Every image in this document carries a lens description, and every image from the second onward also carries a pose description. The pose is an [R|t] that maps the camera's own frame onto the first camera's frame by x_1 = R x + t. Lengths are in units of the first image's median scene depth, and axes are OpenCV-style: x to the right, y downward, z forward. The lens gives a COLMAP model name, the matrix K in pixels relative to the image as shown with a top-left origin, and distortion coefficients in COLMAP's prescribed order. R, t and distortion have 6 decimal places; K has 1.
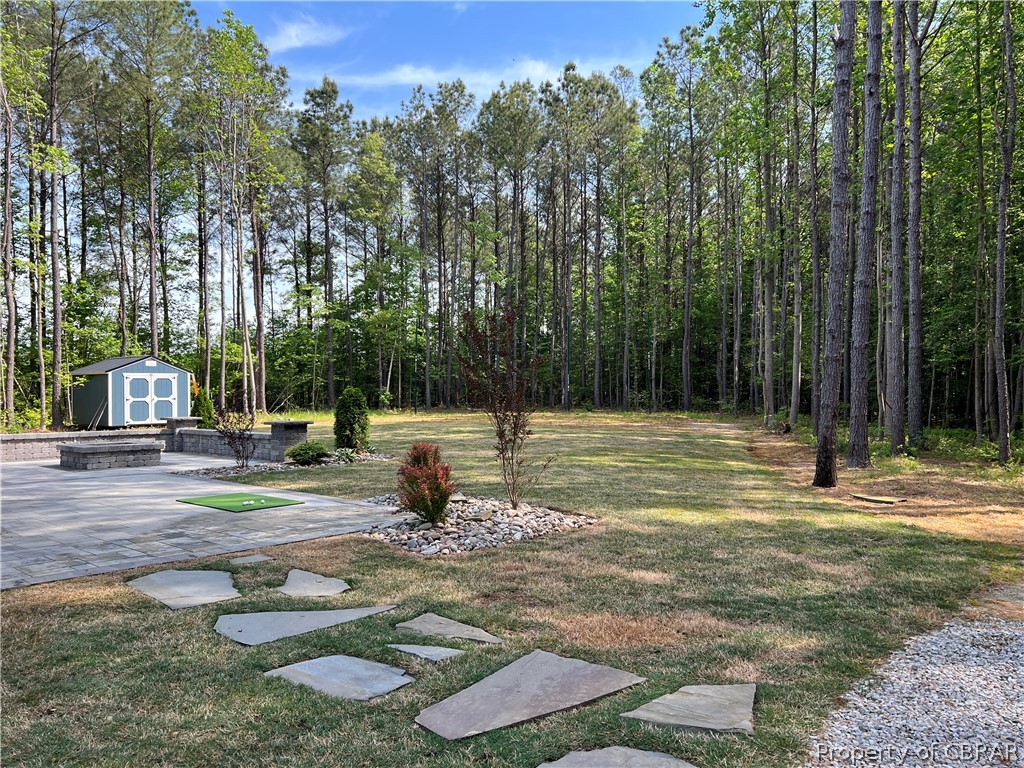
lens RADIAL K [[762.6, 0, 516.2], [0, 762.6, 389.9], [0, 0, 1]] dist [0.059285, -0.062590]
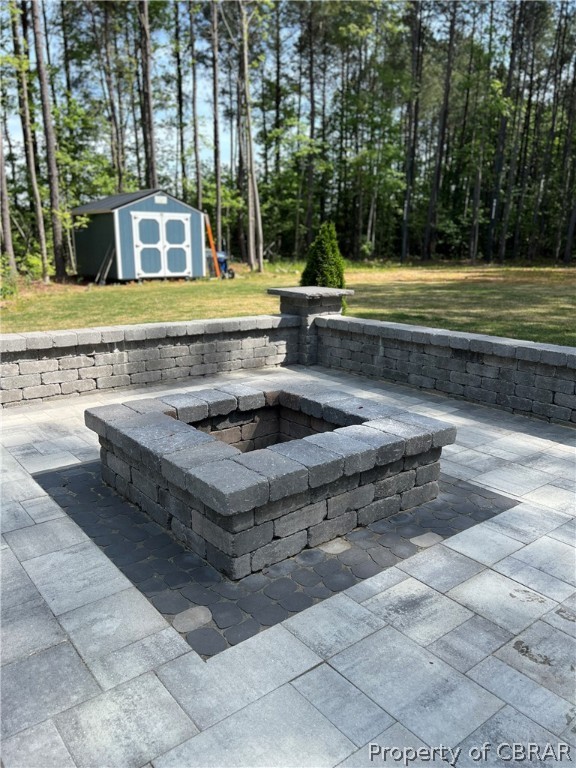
lens RADIAL K [[571.9, 0, 284.9], [0, 571.9, 387.9], [0, 0, 1]] dist [0.059285, -0.062590]
pose [[0.985861, 0.054117, -0.158589, -0.236716], [-0.013180, 0.968525, 0.248566, 0.004353], [0.167049, -0.242961, 0.955544, 0.392535]]
